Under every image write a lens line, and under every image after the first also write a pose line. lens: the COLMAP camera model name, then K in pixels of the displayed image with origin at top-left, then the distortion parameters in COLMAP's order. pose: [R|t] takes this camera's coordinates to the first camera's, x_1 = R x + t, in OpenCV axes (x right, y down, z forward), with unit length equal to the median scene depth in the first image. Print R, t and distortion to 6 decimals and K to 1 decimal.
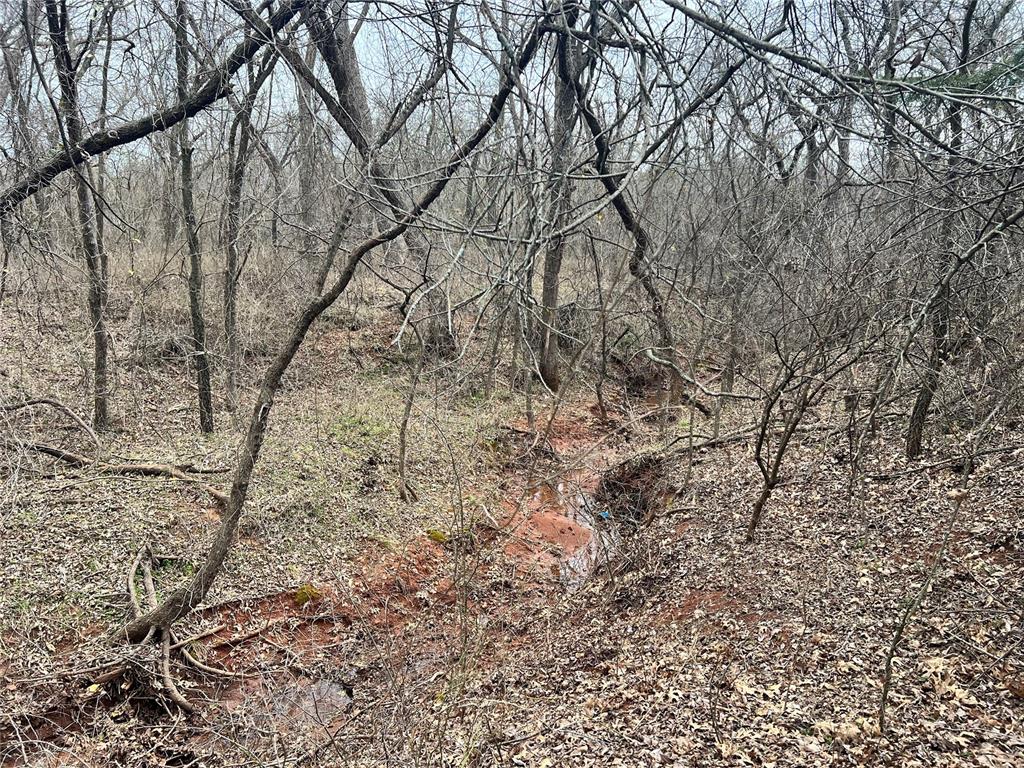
lens RADIAL K [[773.0, 0, 511.7], [0, 773.0, 365.4], [0, 0, 1]] dist [0.098553, -0.109166]
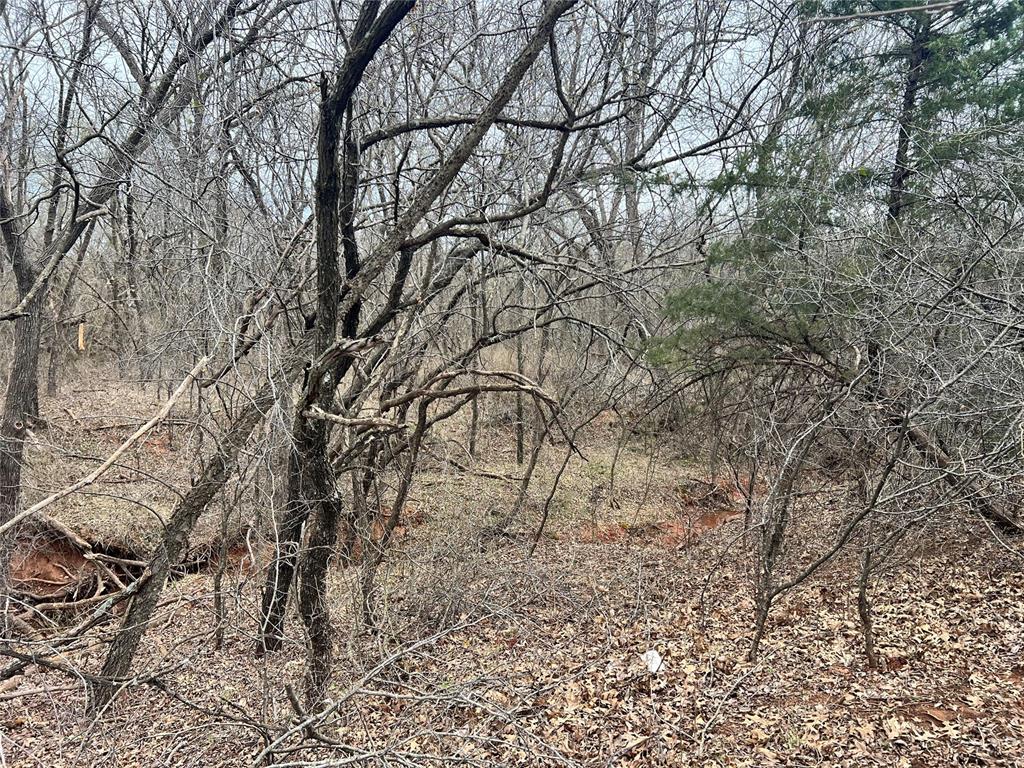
lens RADIAL K [[773.0, 0, 511.7], [0, 773.0, 365.4], [0, 0, 1]] dist [0.098553, -0.109166]
pose [[0.915681, 0.032909, -0.400555, 0.245084], [-0.067542, 0.995068, -0.072651, -0.009882], [0.396189, 0.093579, 0.913388, -0.543051]]
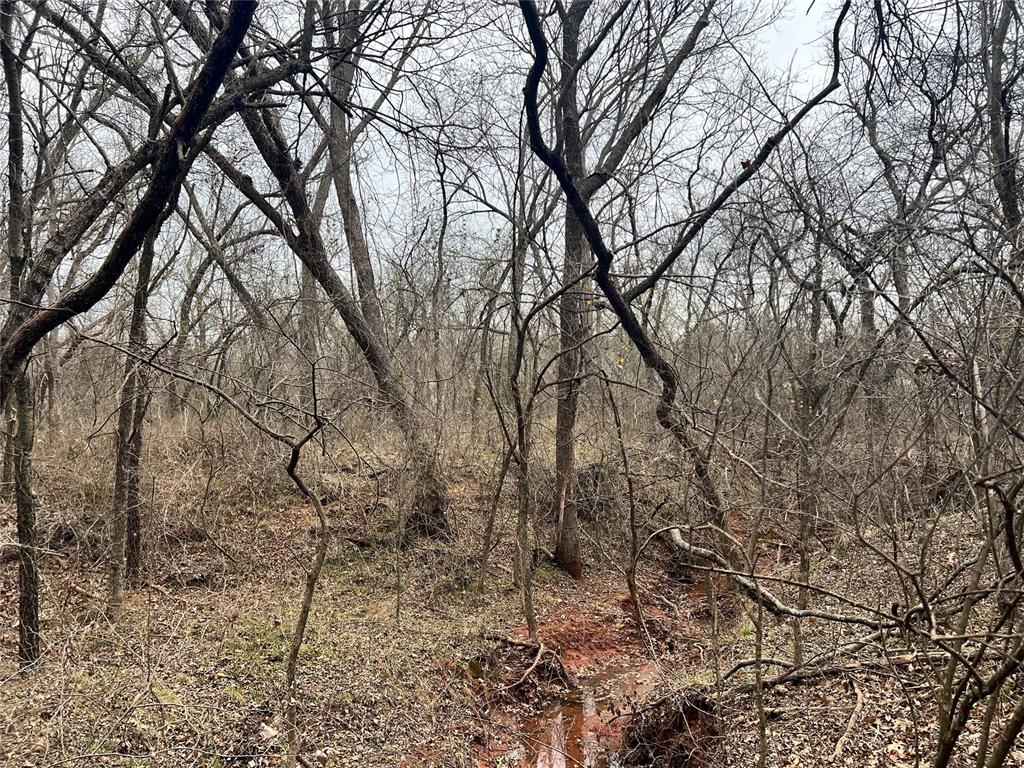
lens RADIAL K [[773.0, 0, 511.7], [0, 773.0, 365.4], [0, 0, 1]] dist [0.098553, -0.109166]
pose [[0.997860, -0.028486, -0.058857, 0.050892], [0.015017, 0.975895, -0.217722, -0.008015], [0.063641, 0.216372, 0.974235, 0.210997]]
